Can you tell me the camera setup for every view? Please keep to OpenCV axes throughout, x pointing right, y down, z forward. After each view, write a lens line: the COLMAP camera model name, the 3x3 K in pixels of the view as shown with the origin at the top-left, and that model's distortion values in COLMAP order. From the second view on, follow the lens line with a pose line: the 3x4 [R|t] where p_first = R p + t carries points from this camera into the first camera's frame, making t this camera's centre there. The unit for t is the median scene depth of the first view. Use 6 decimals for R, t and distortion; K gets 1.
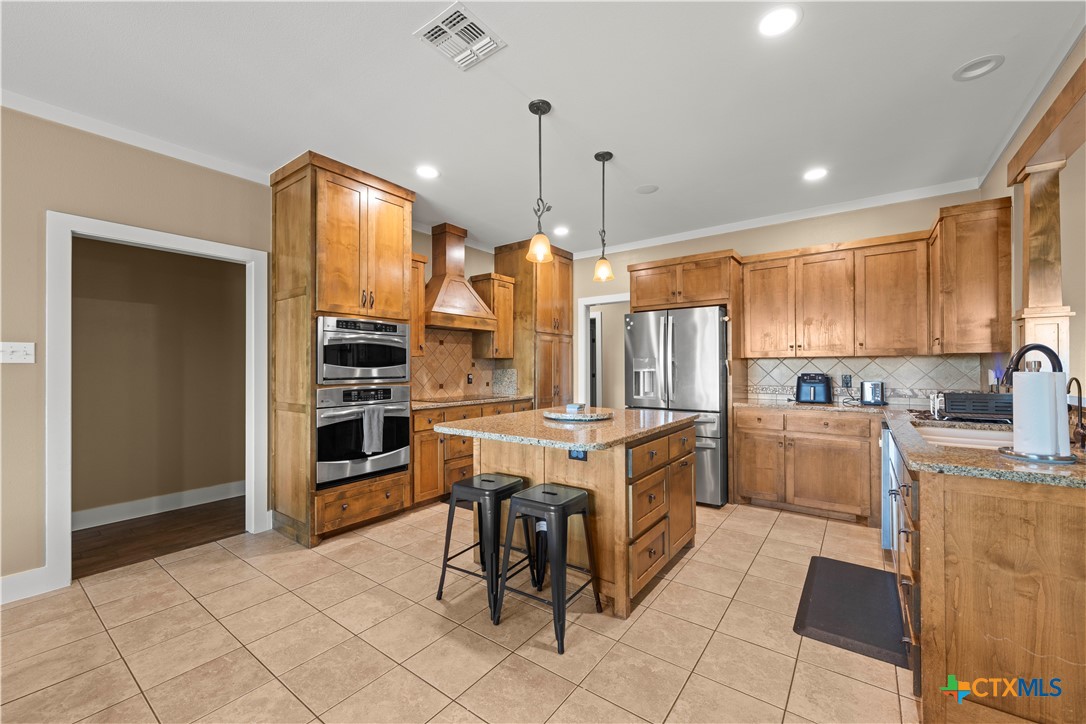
lens RADIAL K [[429.4, 0, 547.1], [0, 429.4, 365.3], [0, 0, 1]] dist [-0.001046, -0.000269]
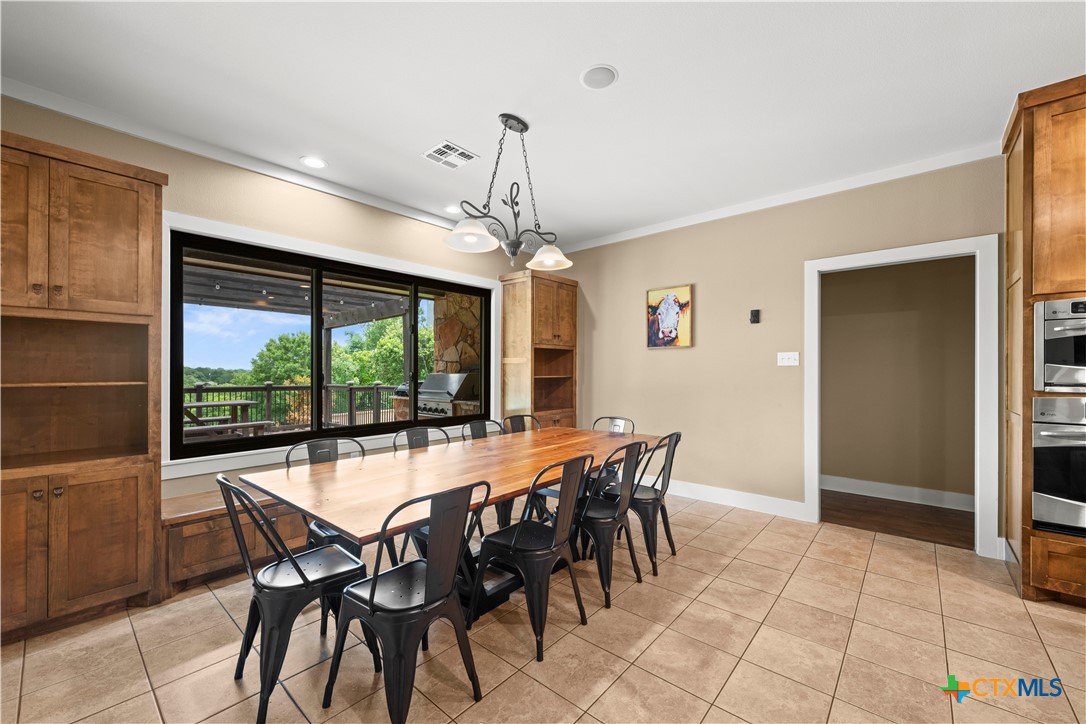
lens RADIAL K [[429.4, 0, 547.1], [0, 429.4, 365.3], [0, 0, 1]] dist [-0.001046, -0.000269]
pose [[-0.084484, -0.005635, -0.996409, 0.314356], [0.003277, 0.999977, -0.005933, 0.000860], [0.996419, -0.003766, -0.084463, 0.205024]]
